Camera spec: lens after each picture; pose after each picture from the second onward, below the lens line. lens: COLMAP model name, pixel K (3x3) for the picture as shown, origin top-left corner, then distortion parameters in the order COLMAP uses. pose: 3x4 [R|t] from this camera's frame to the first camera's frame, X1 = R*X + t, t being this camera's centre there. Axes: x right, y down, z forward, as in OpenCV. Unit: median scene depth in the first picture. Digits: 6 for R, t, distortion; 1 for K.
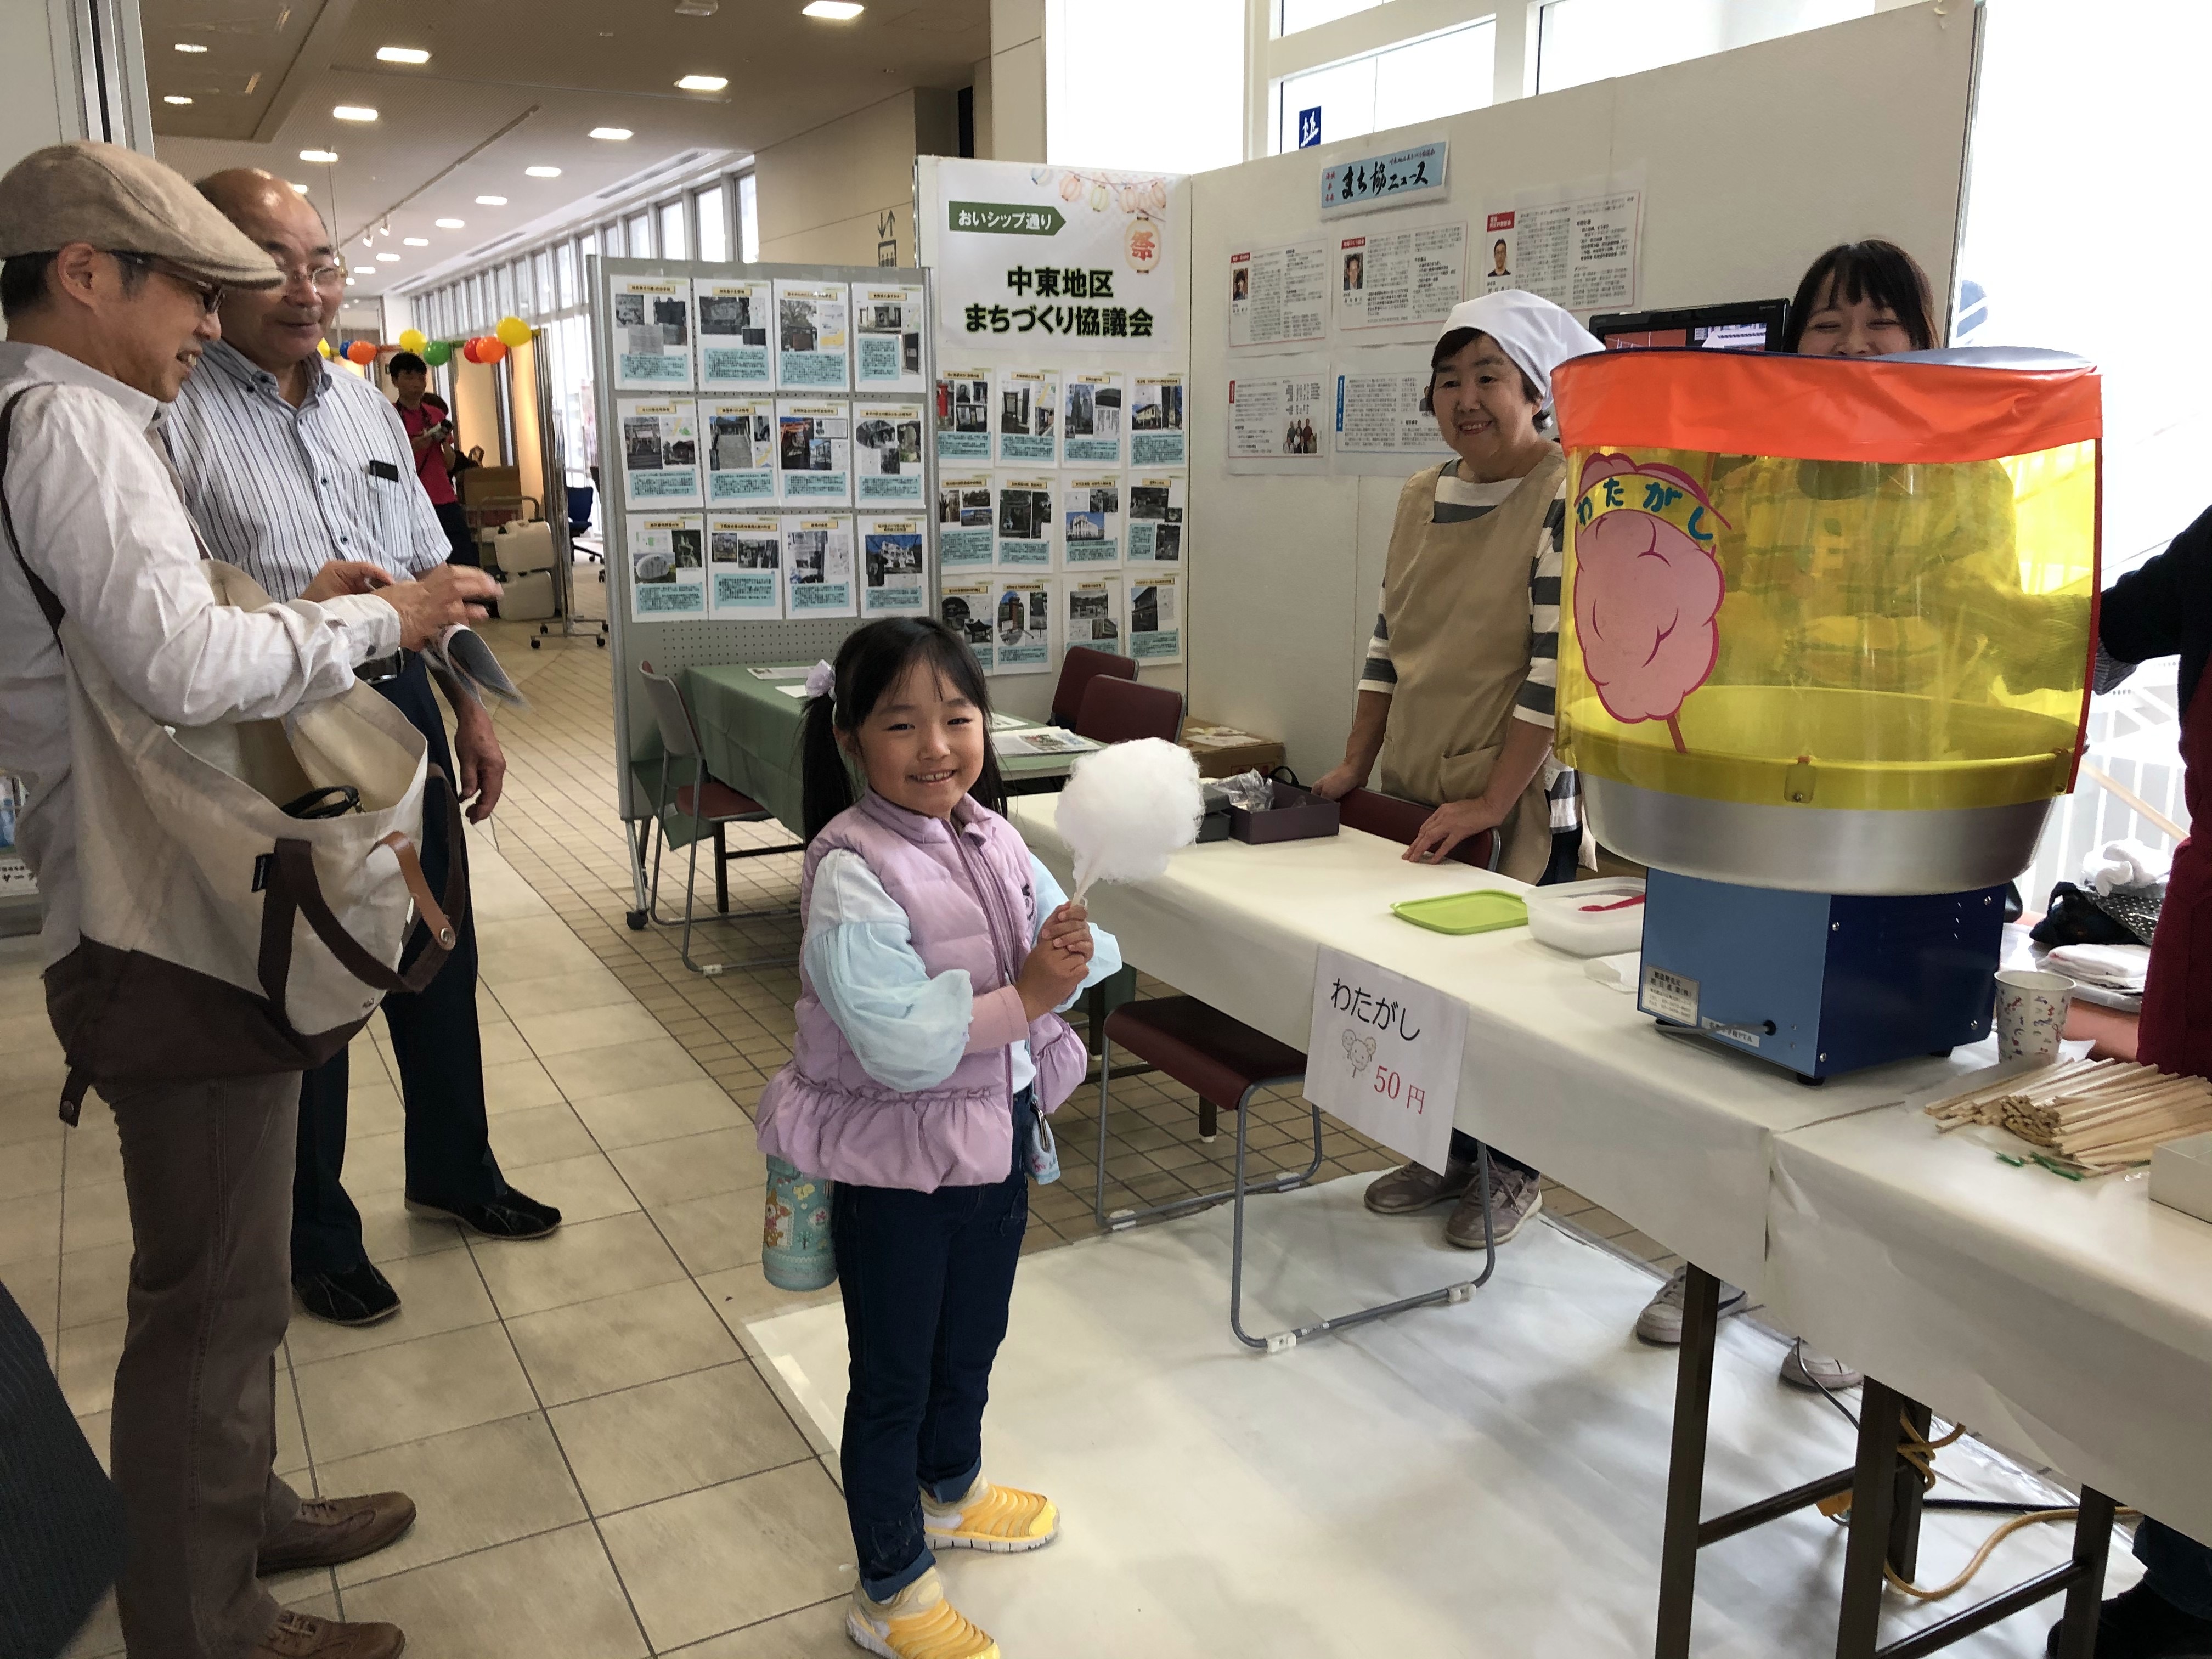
lens RADIAL K [[1796.4, 0, 1103.6], [0, 1796.4, 848.1], [0, 0, 1]] dist [0.026366, -0.022366]
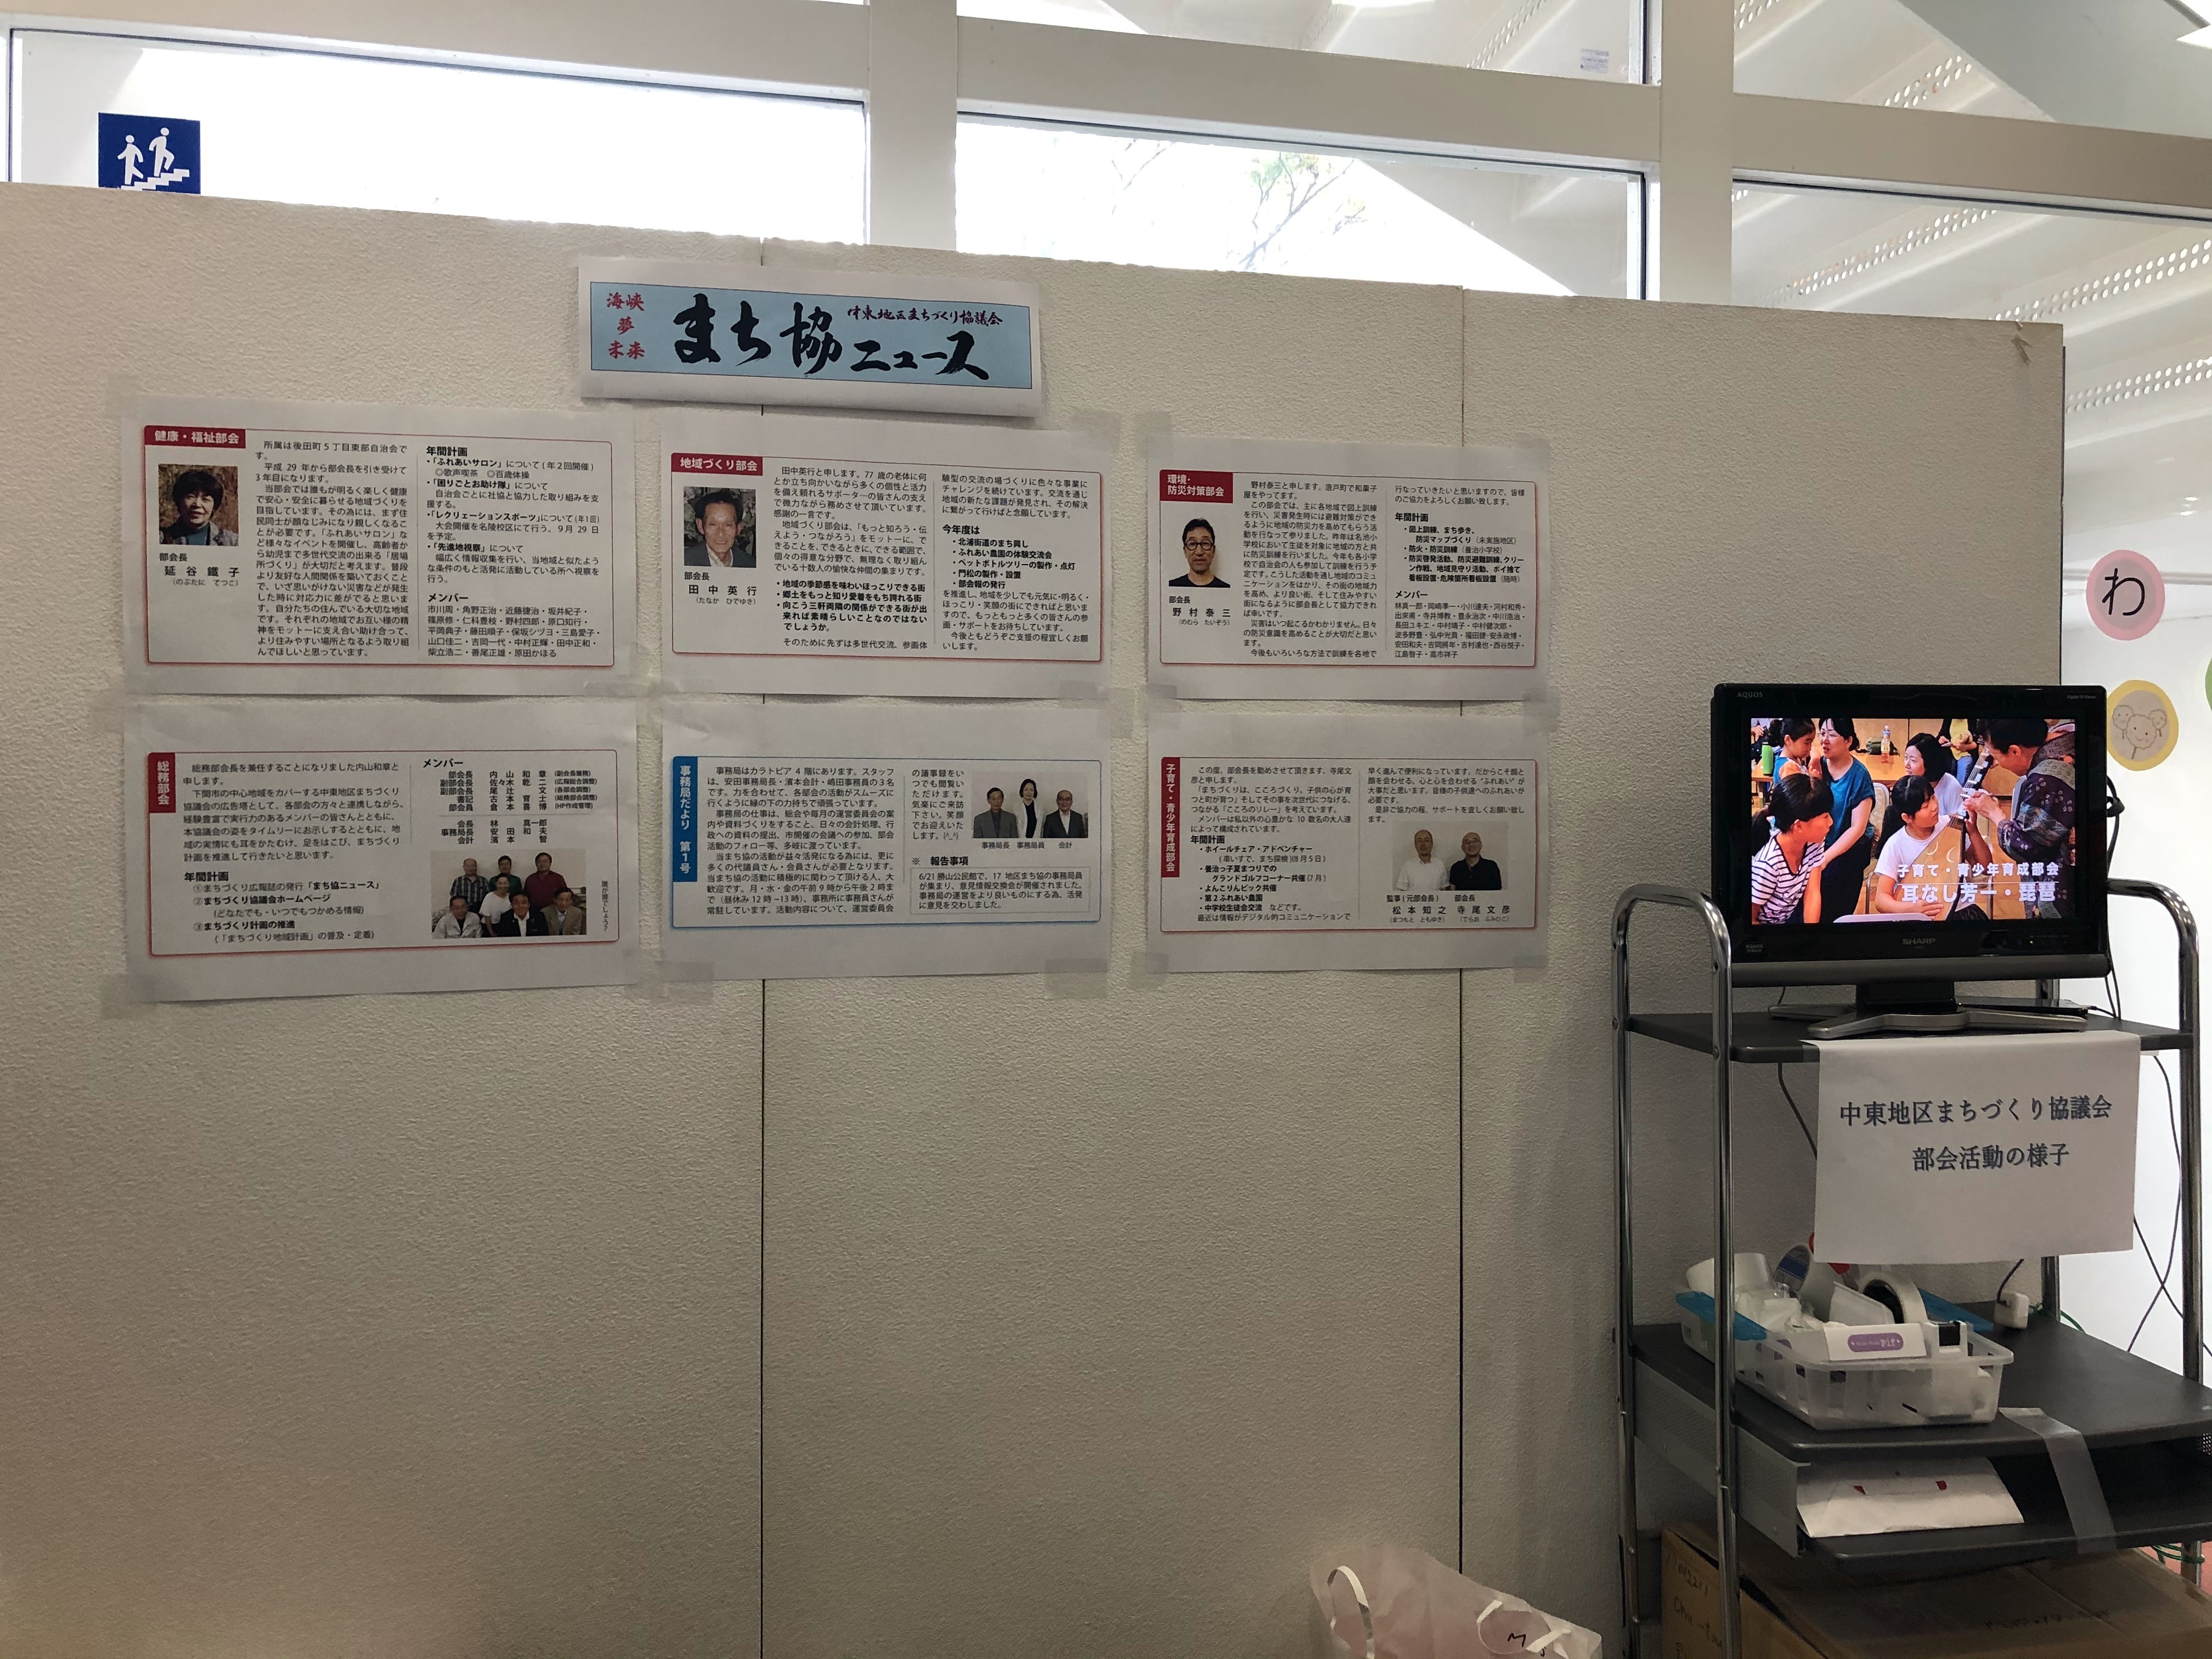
lens RADIAL K [[1740.9, 0, 1107.1], [0, 1740.9, 817.6], [0, 0, 1]] dist [0.042573, -0.041112]
pose [[0.271954, -0.015408, 0.962187, -0.225230], [0.216206, 0.975287, -0.045491, -0.194160], [-0.937708, 0.220402, 0.268564, 0.746753]]
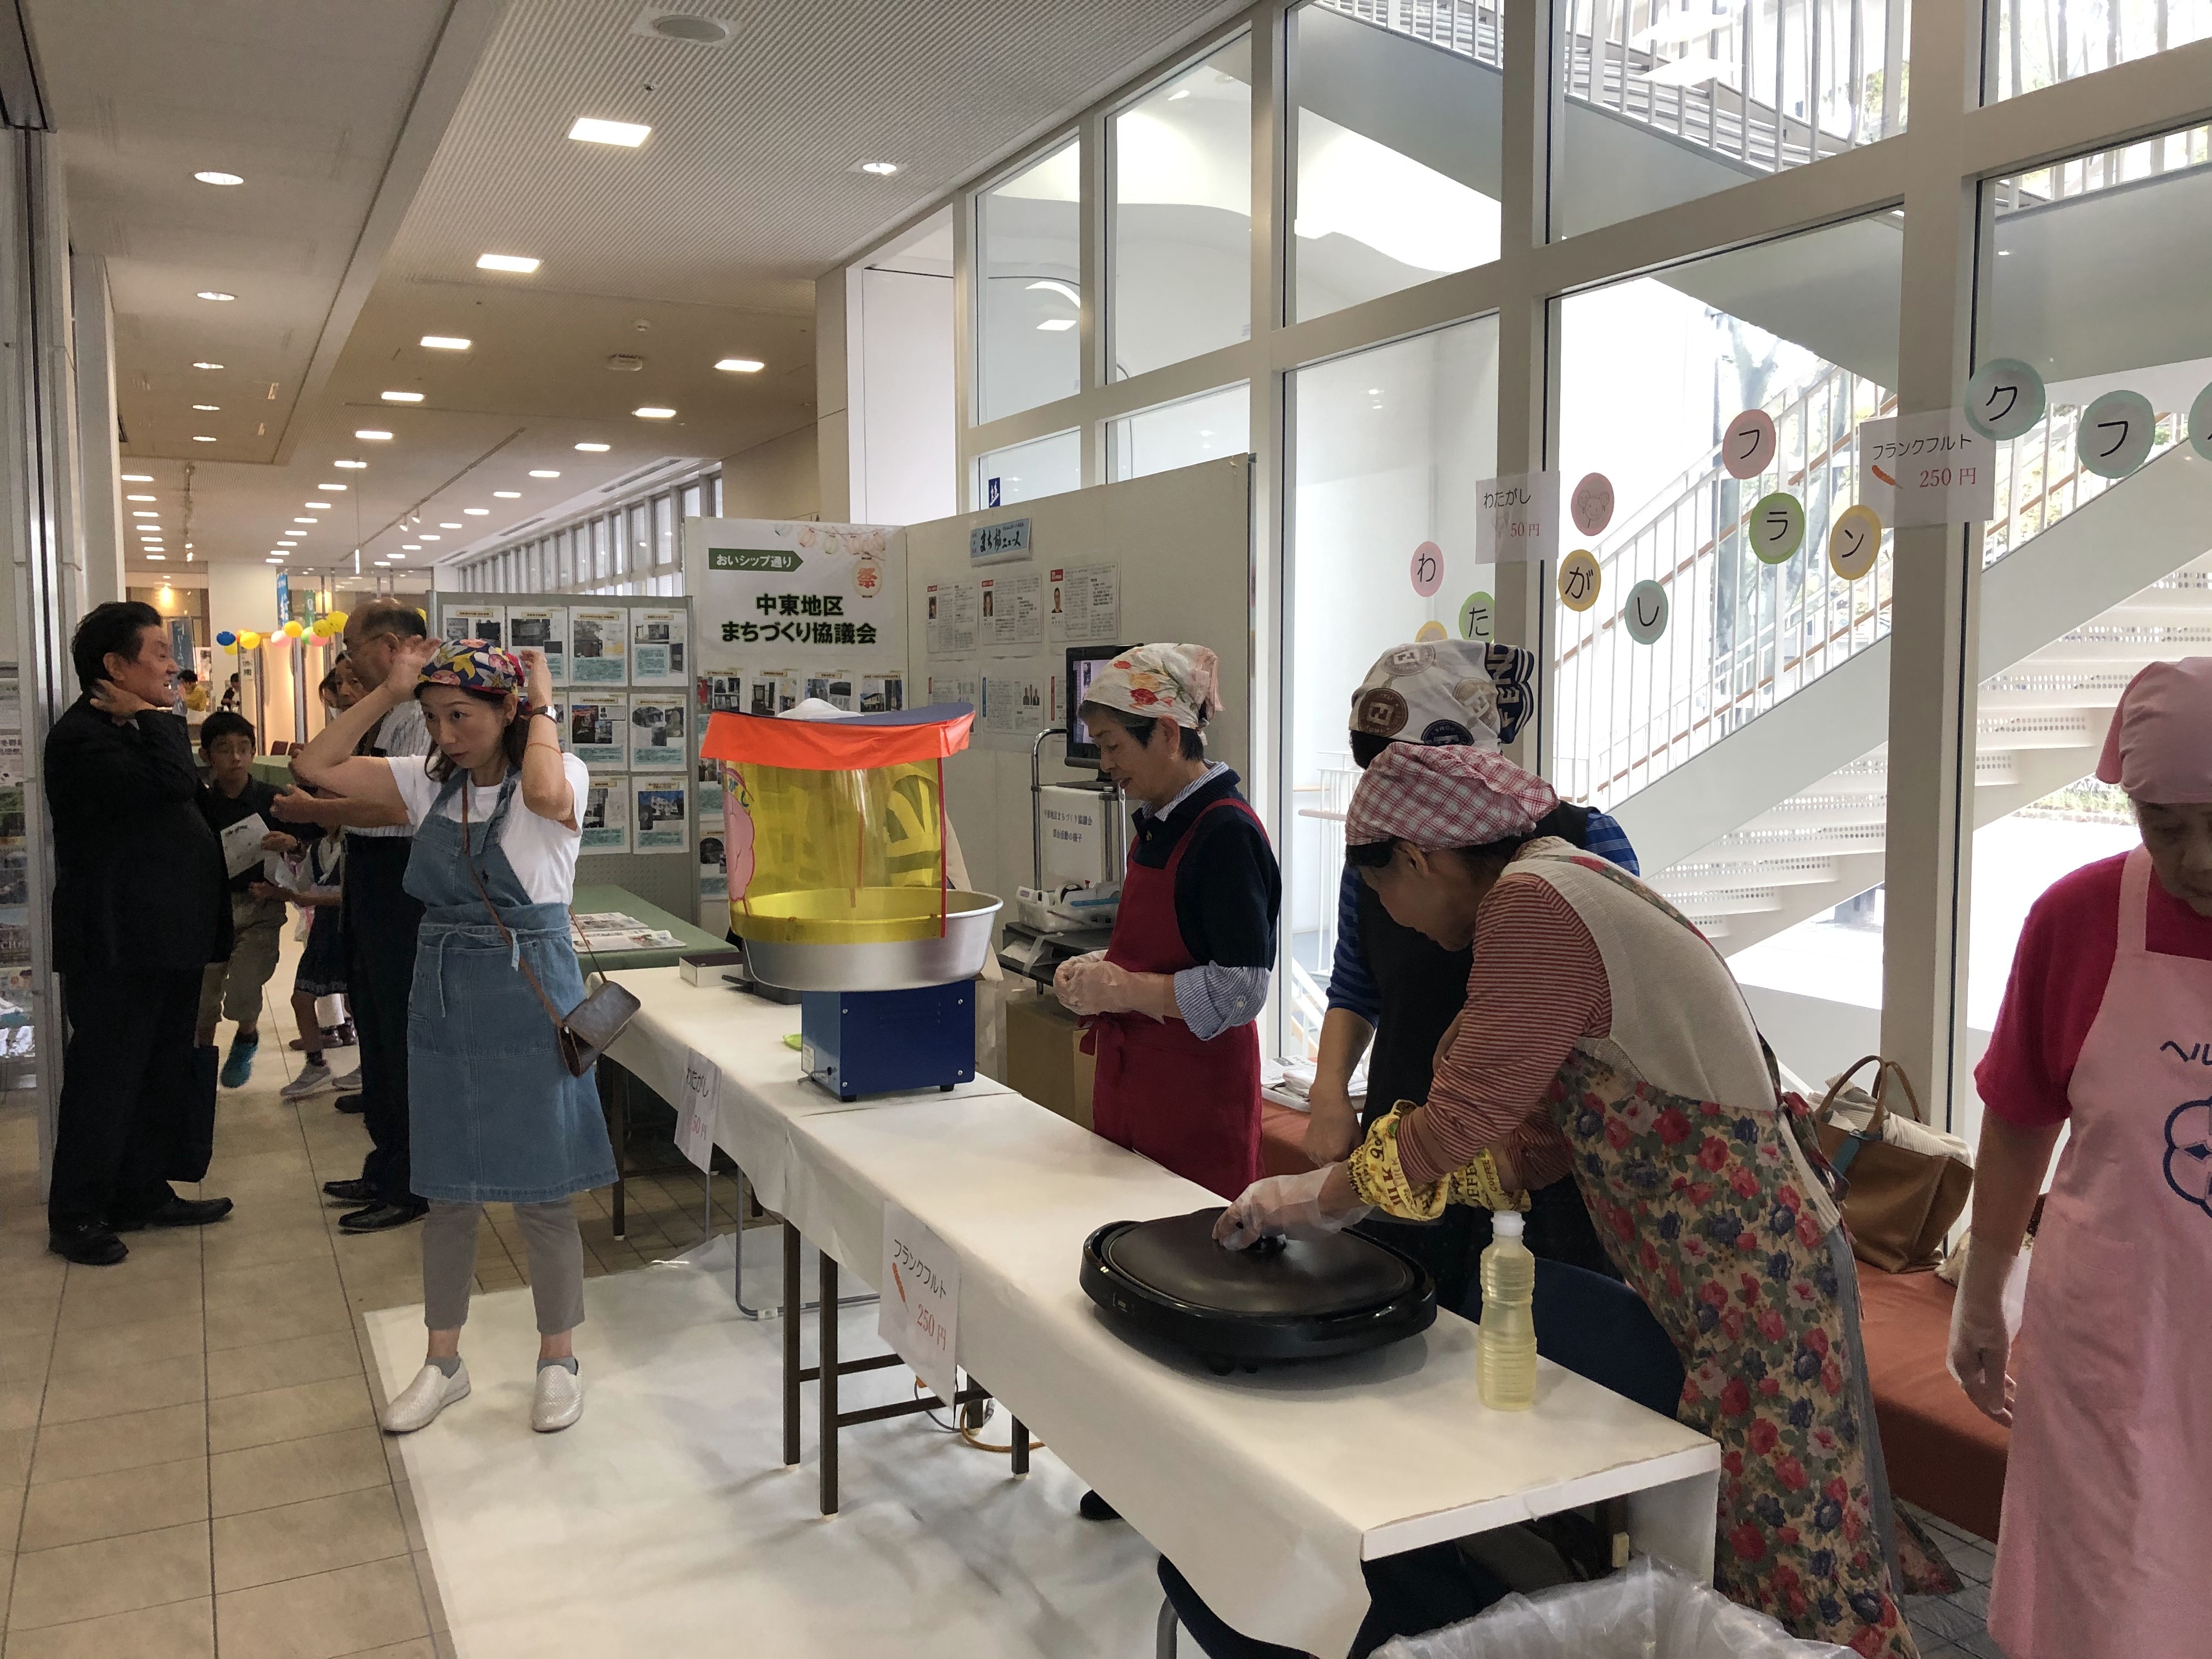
lens RADIAL K [[1796.4, 0, 1123.6], [0, 1796.4, 842.3], [0, 0, 1]] dist [0.026366, -0.022366]
pose [[0.999768, 0.004896, -0.020975, 0.248372], [-0.007754, 0.990342, -0.138430, 0.042805], [0.020095, 0.138561, 0.990150, -0.293425]]
